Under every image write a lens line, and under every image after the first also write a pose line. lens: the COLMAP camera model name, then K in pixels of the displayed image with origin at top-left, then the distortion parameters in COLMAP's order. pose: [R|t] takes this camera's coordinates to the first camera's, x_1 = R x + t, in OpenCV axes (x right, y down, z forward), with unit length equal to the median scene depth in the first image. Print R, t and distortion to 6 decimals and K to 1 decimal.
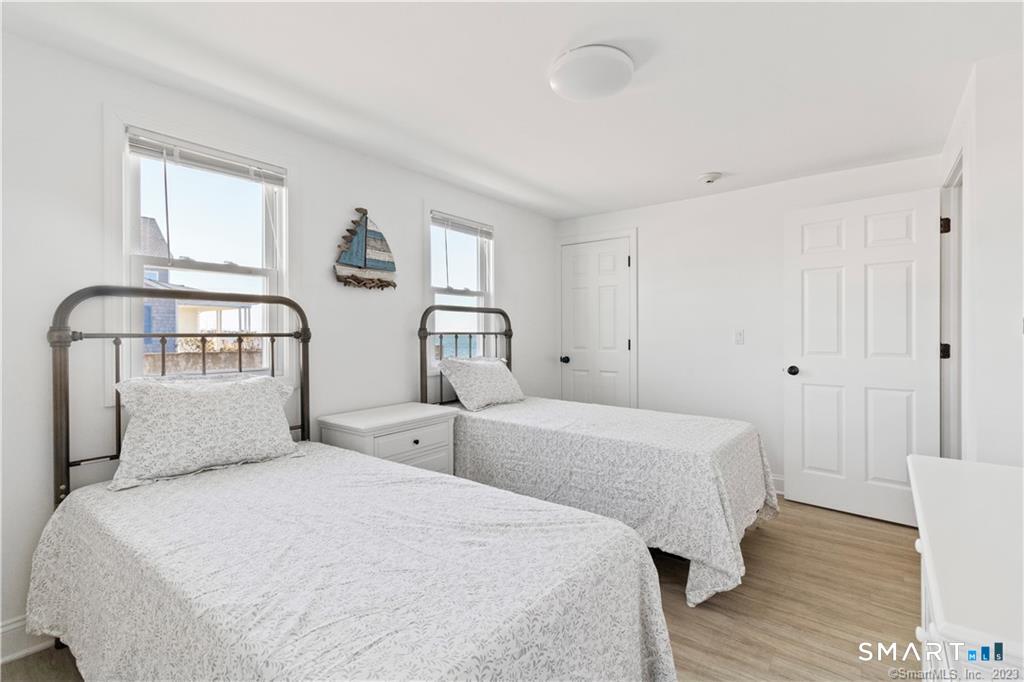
lens RADIAL K [[469.5, 0, 516.3], [0, 469.5, 334.4], [0, 0, 1]] dist [0.005100, 0.000277]
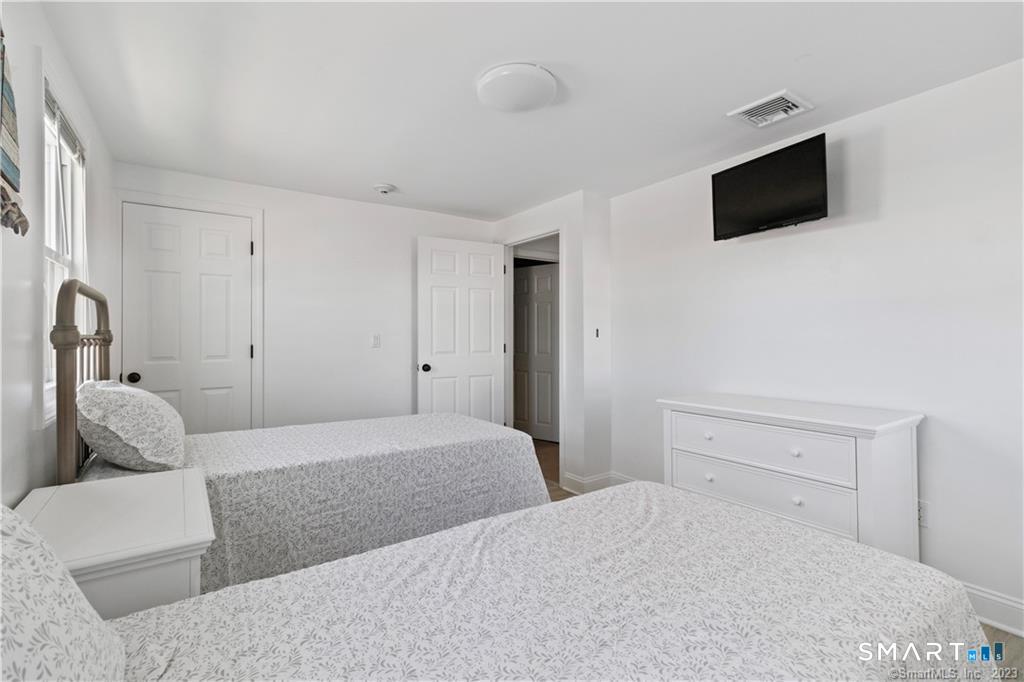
lens RADIAL K [[469.5, 0, 516.3], [0, 469.5, 334.4], [0, 0, 1]] dist [0.005100, 0.000277]
pose [[0.306218, 0.005786, 0.951944, -0.556993], [0.003312, 0.999969, -0.007144, 0.000027], [-0.951956, 0.005341, 0.306189, 0.456452]]
